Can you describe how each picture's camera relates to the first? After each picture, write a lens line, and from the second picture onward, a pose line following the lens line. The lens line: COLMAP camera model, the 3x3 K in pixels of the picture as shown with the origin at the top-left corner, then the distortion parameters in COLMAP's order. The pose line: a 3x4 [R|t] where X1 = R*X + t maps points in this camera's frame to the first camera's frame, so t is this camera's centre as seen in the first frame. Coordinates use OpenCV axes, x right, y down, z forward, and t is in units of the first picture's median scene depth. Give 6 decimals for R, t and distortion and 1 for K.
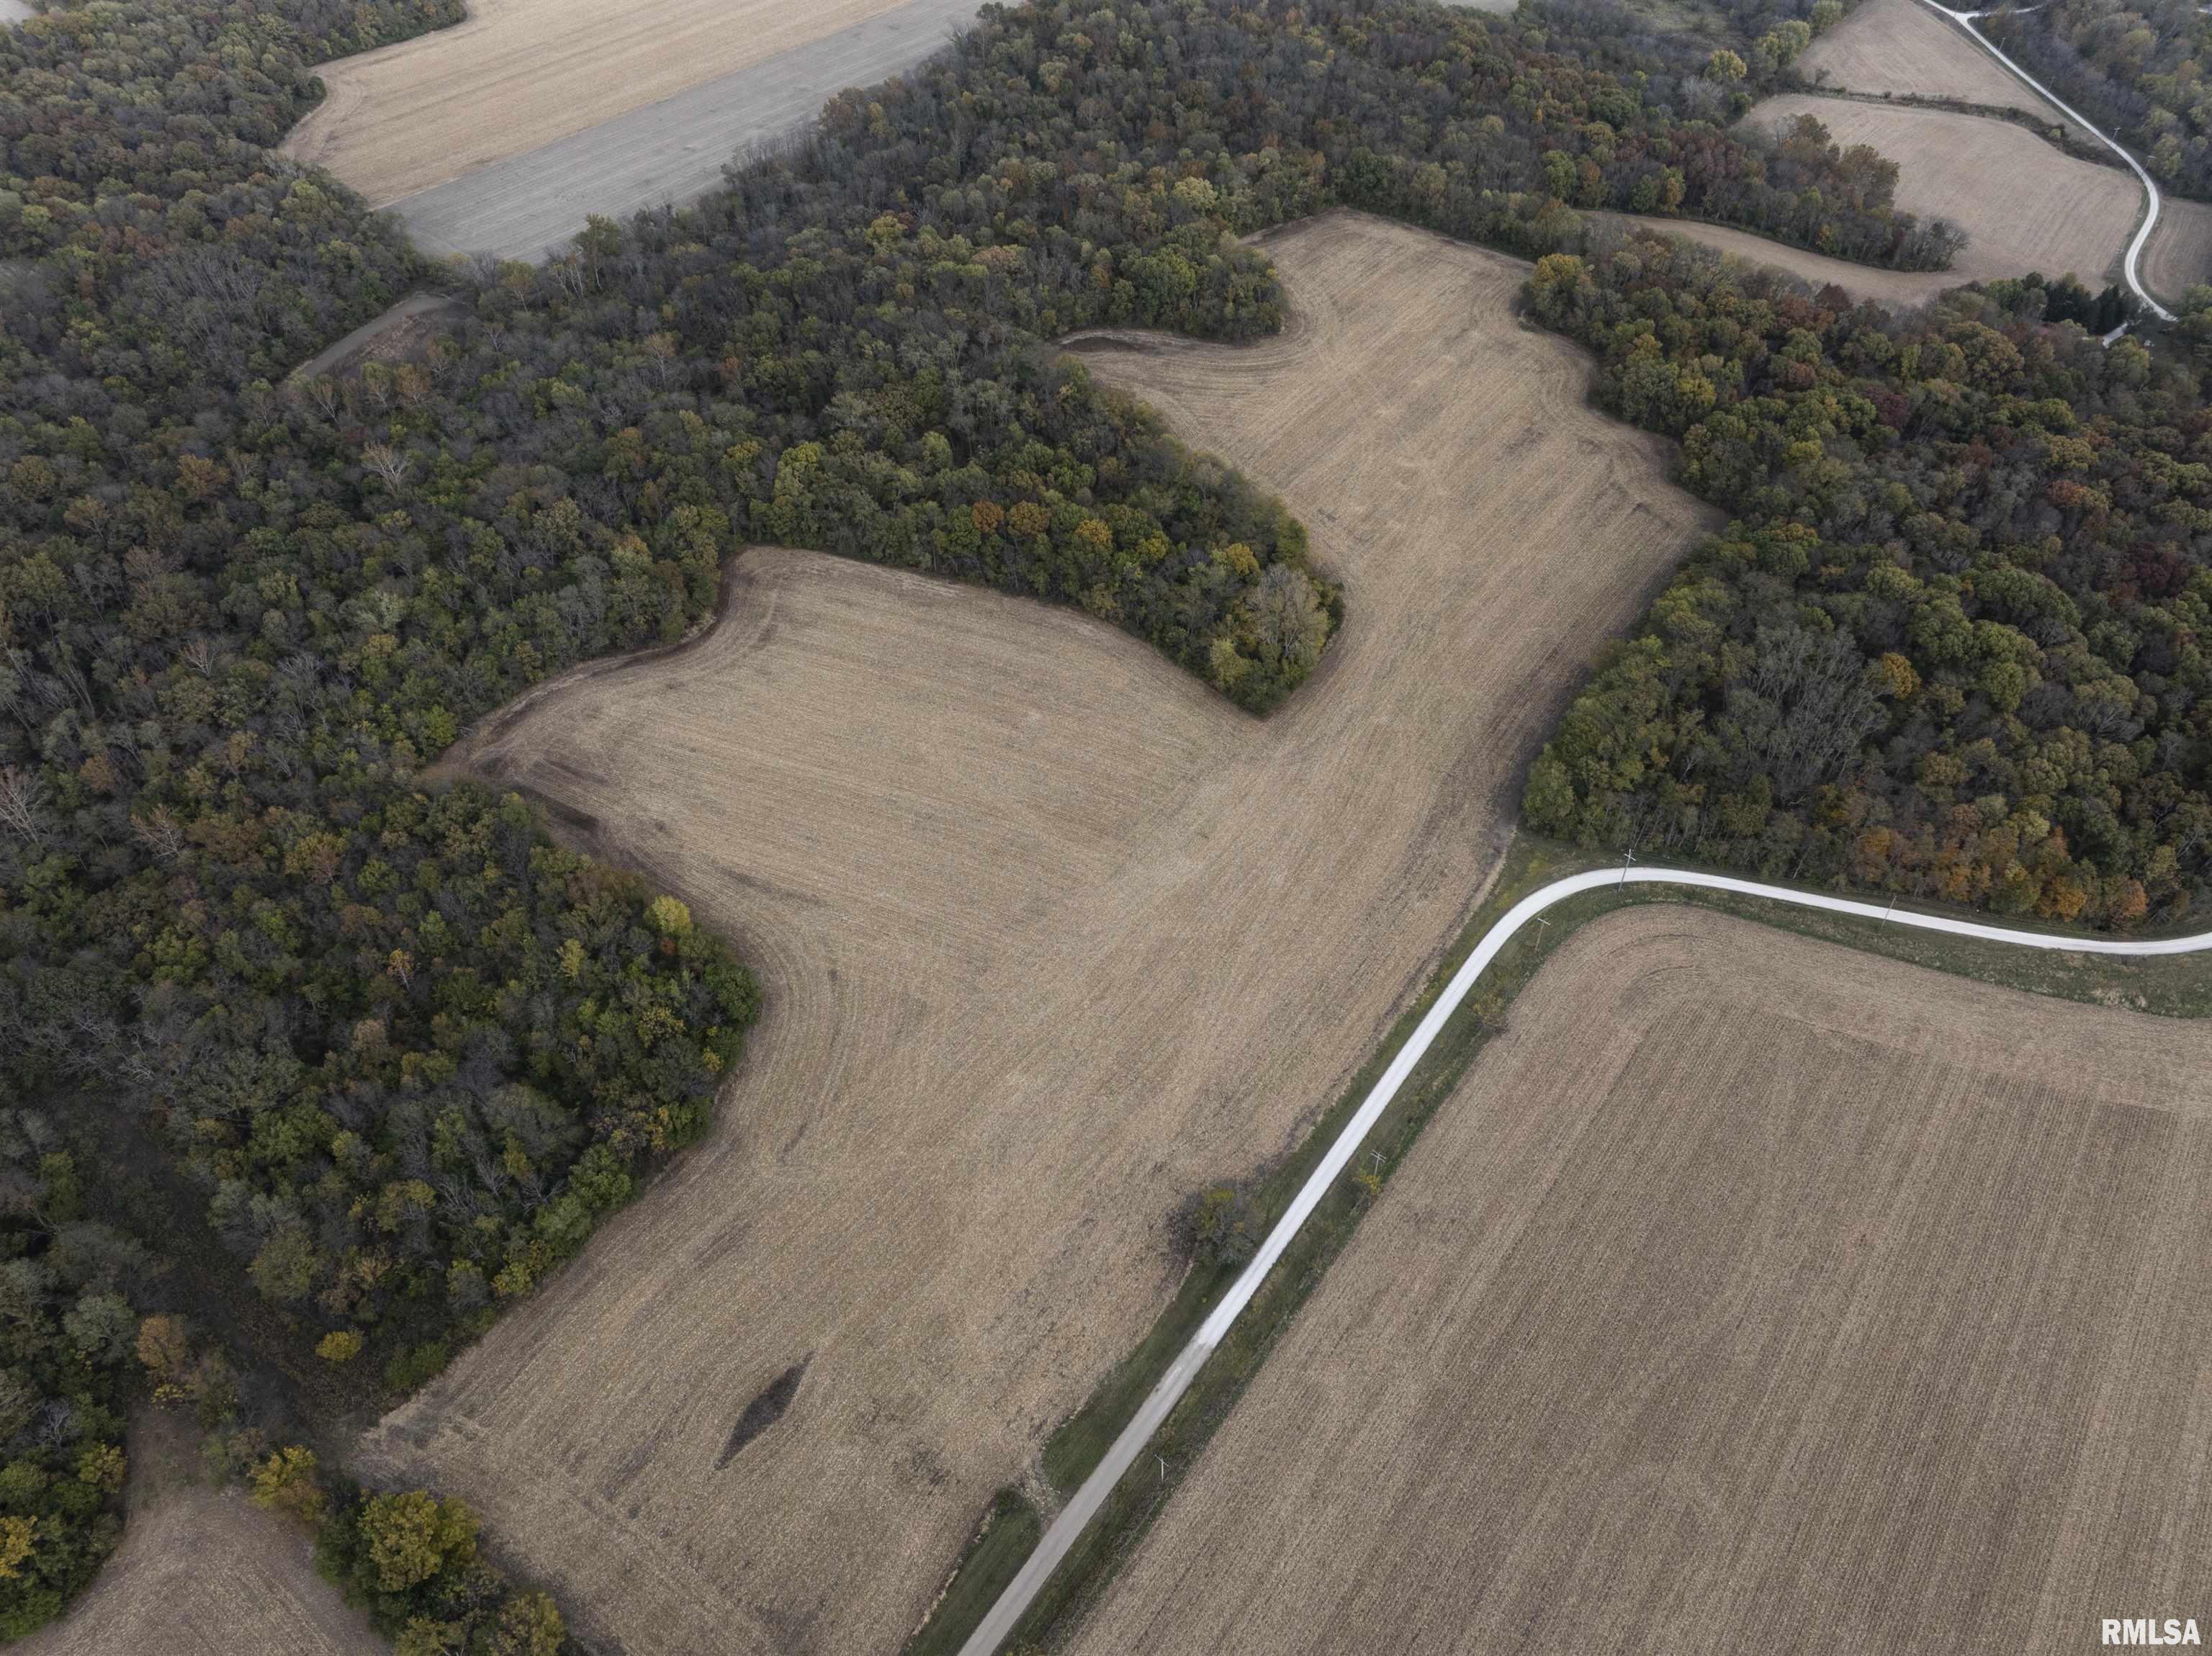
lens RADIAL K [[1552.0, 0, 1099.7], [0, 1552.0, 819.3], [0, 0, 1]] dist [-0.044877, 0.009782]
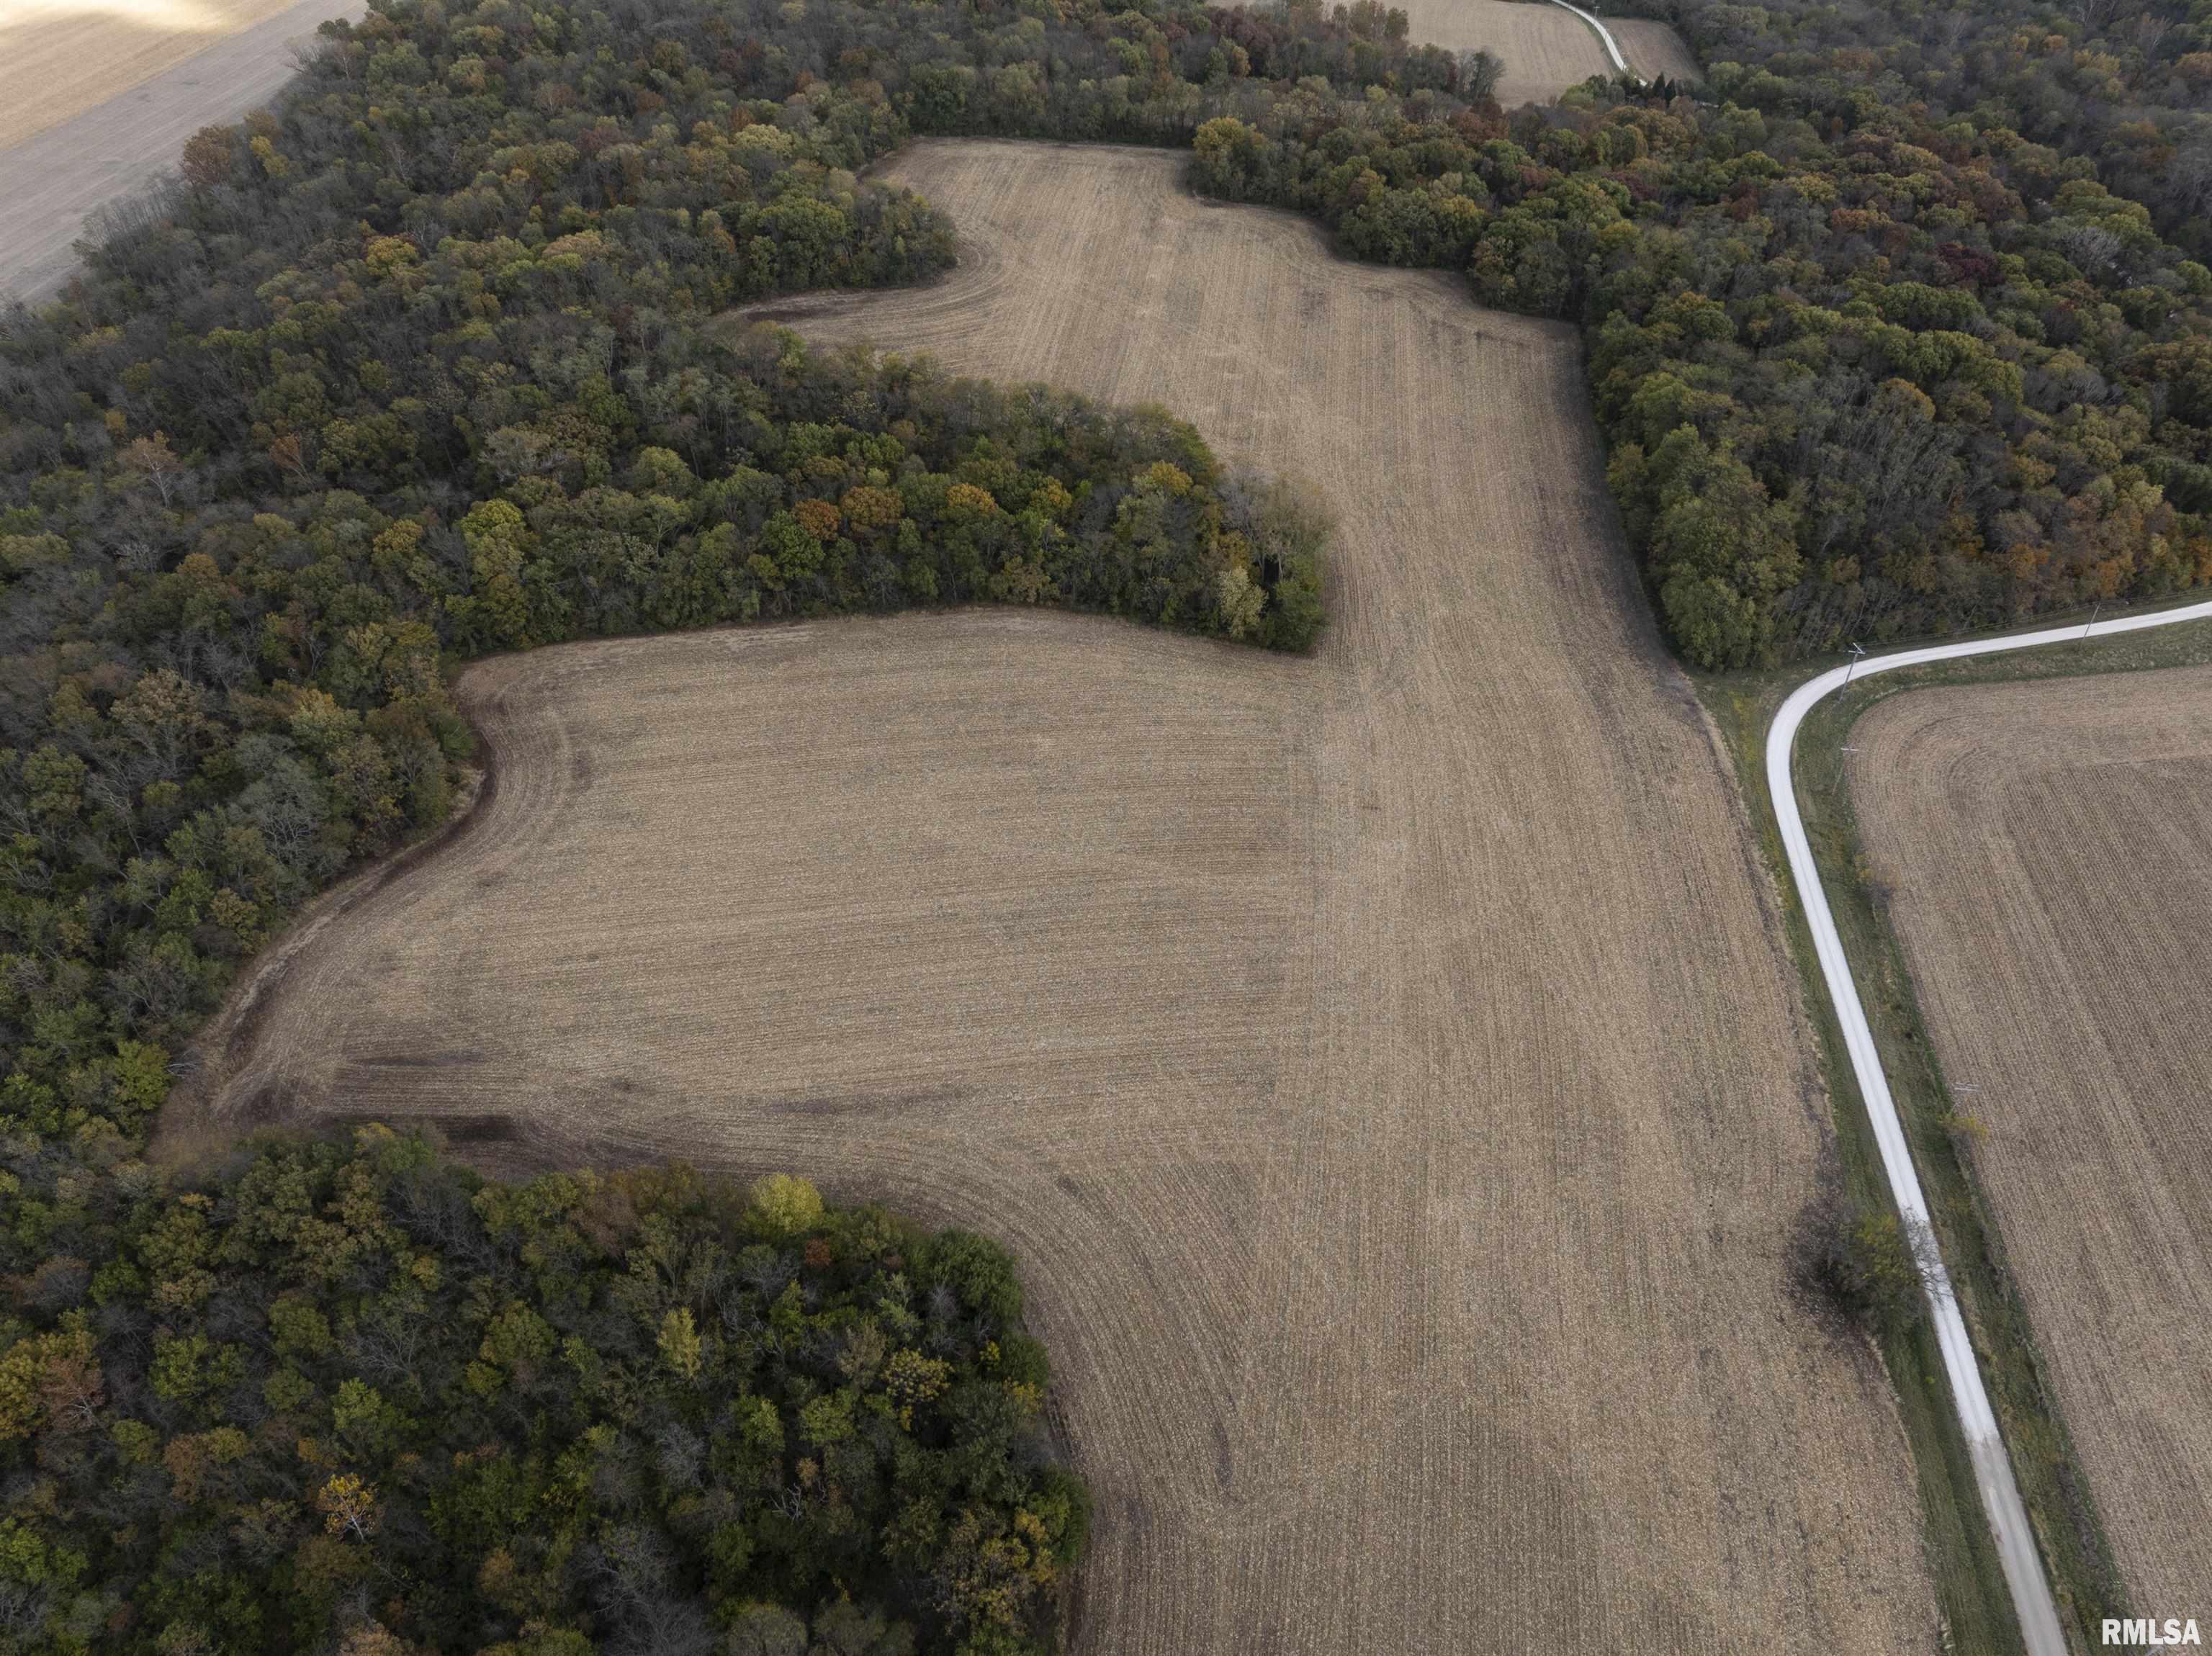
lens RADIAL K [[1552.0, 0, 1113.1], [0, 1552.0, 833.8], [0, 0, 1]] dist [-0.044877, 0.009782]
pose [[0.871817, -0.326352, 0.365280, -0.287236], [0.341983, 0.939422, 0.023094, -0.033790], [-0.350689, 0.104786, 0.930611, 0.343100]]
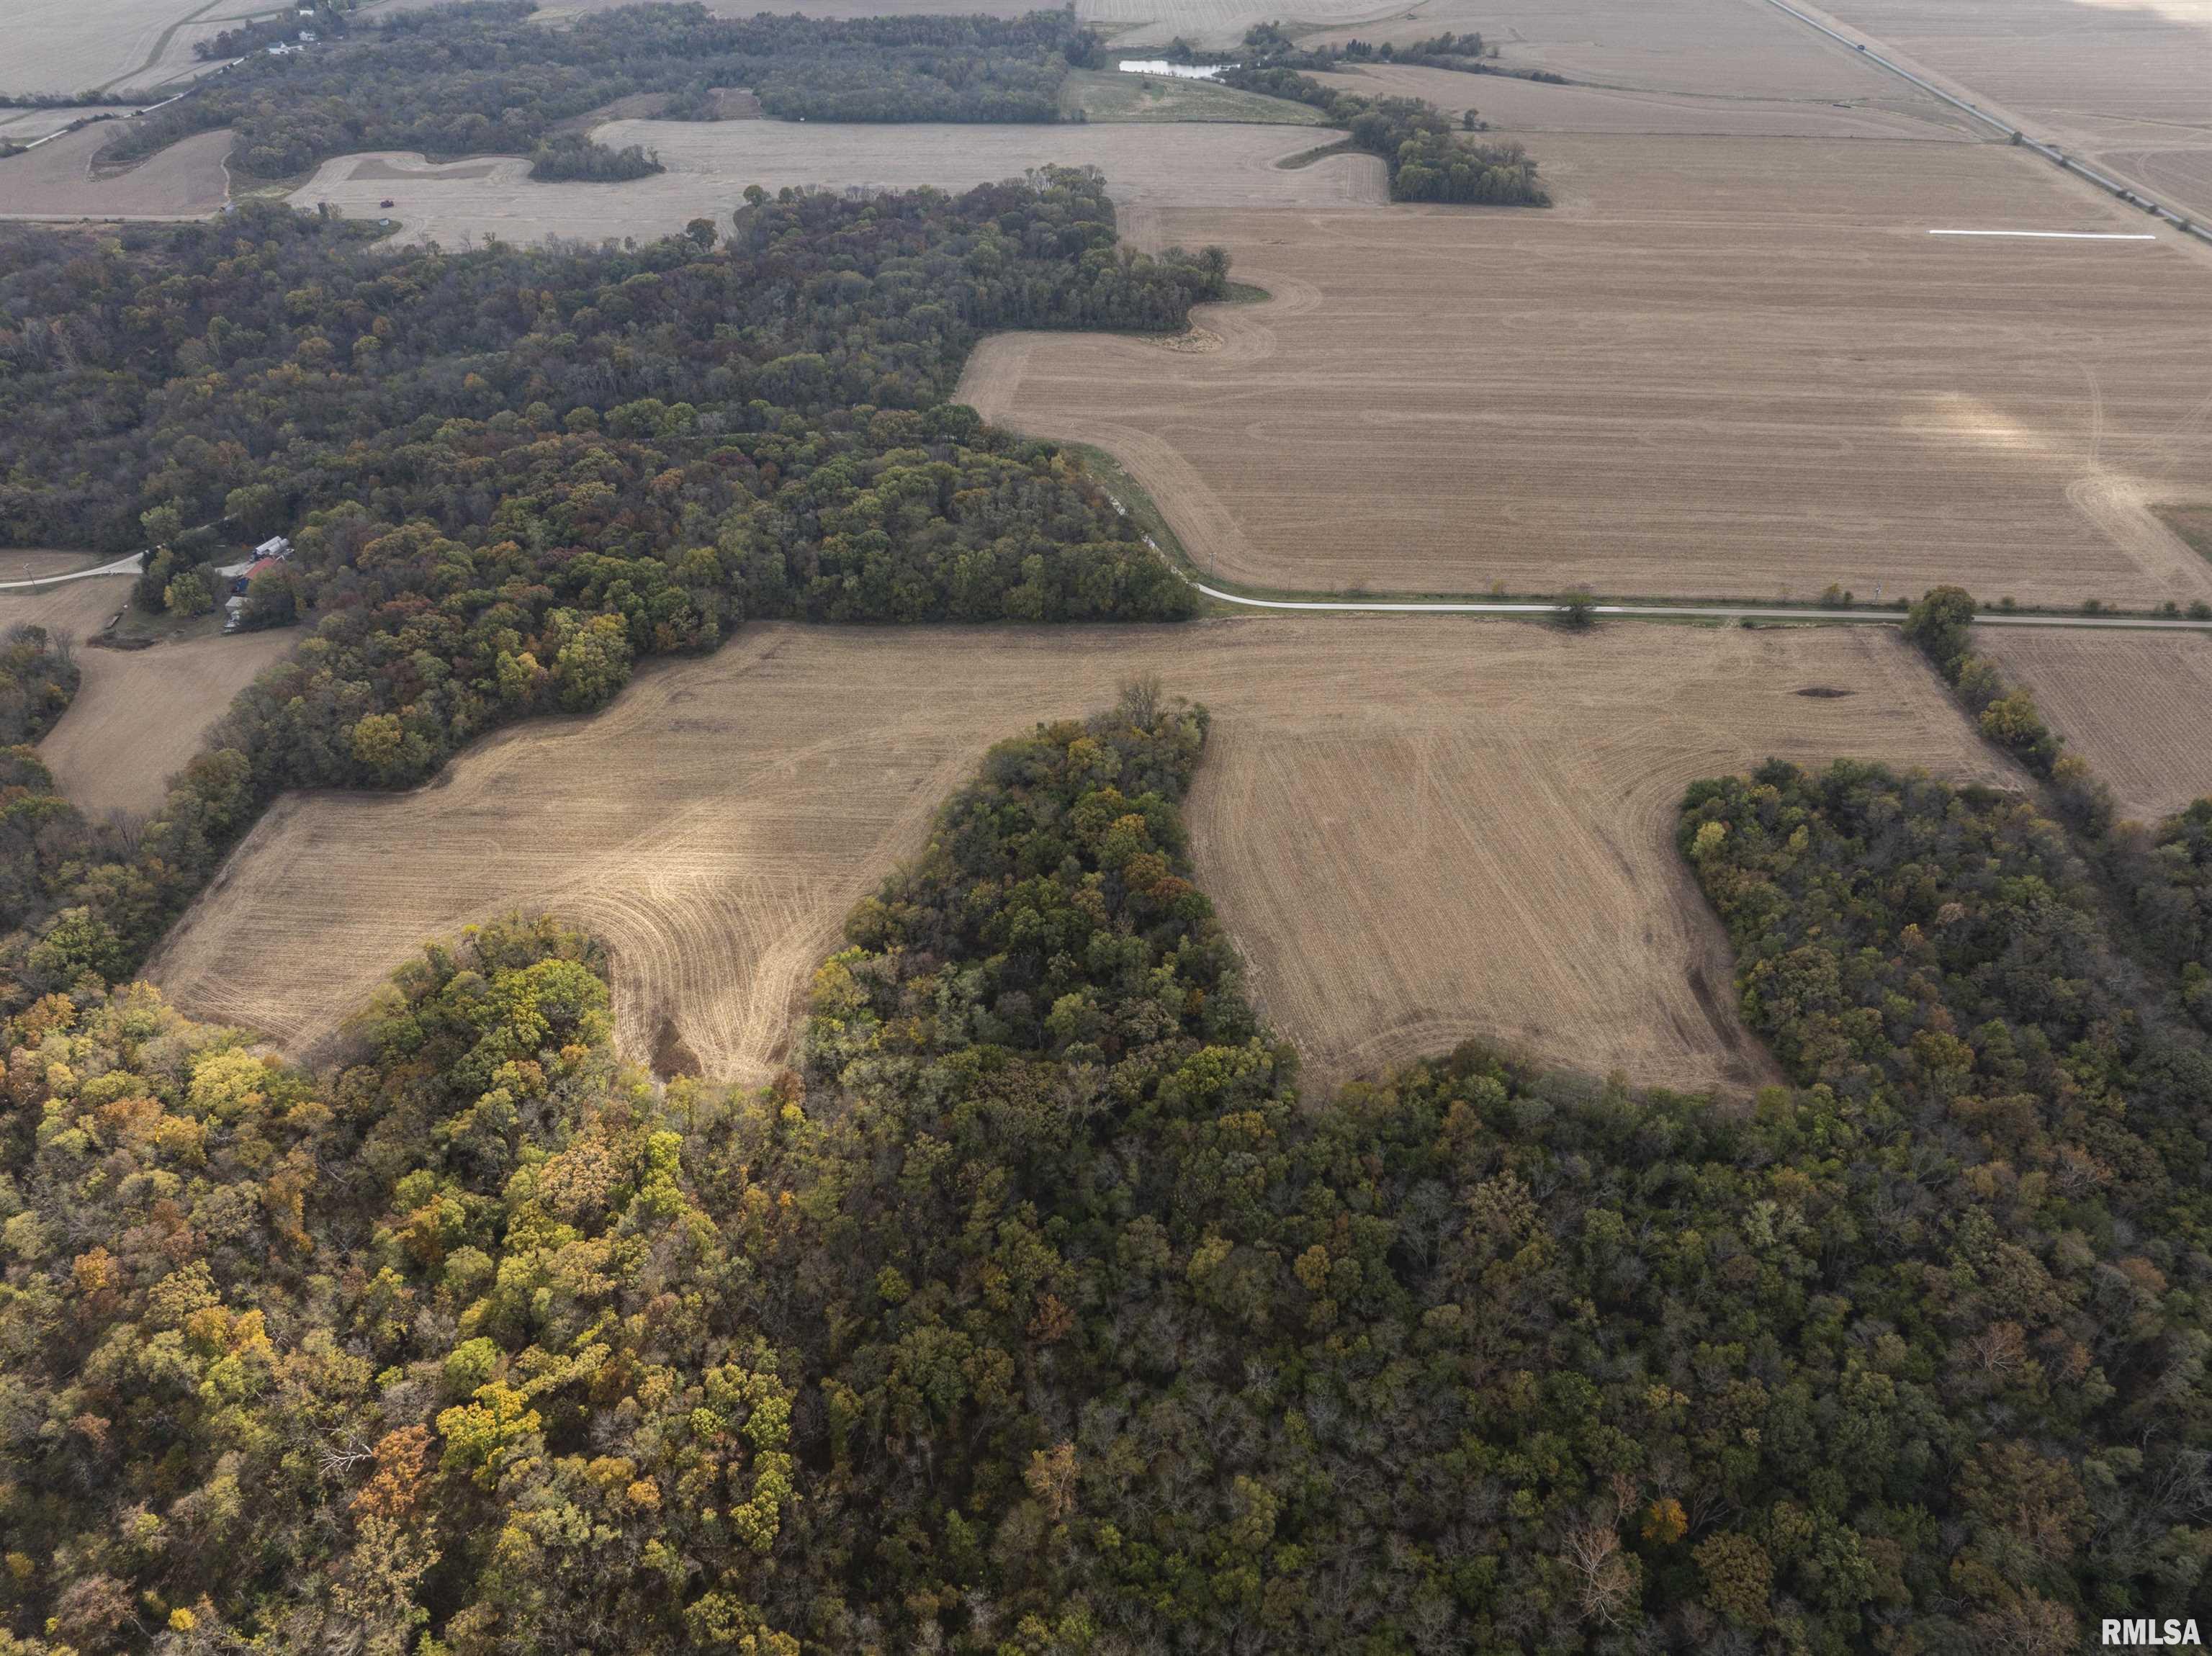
lens RADIAL K [[1552.0, 0, 1106.3], [0, 1552.0, 828.9], [0, 0, 1]] dist [-0.044877, 0.009782]
pose [[-0.565519, -0.503822, 0.652956, -0.712981], [0.576137, 0.325169, 0.749887, -1.034438], [-0.590131, 0.800268, 0.106382, 0.986240]]
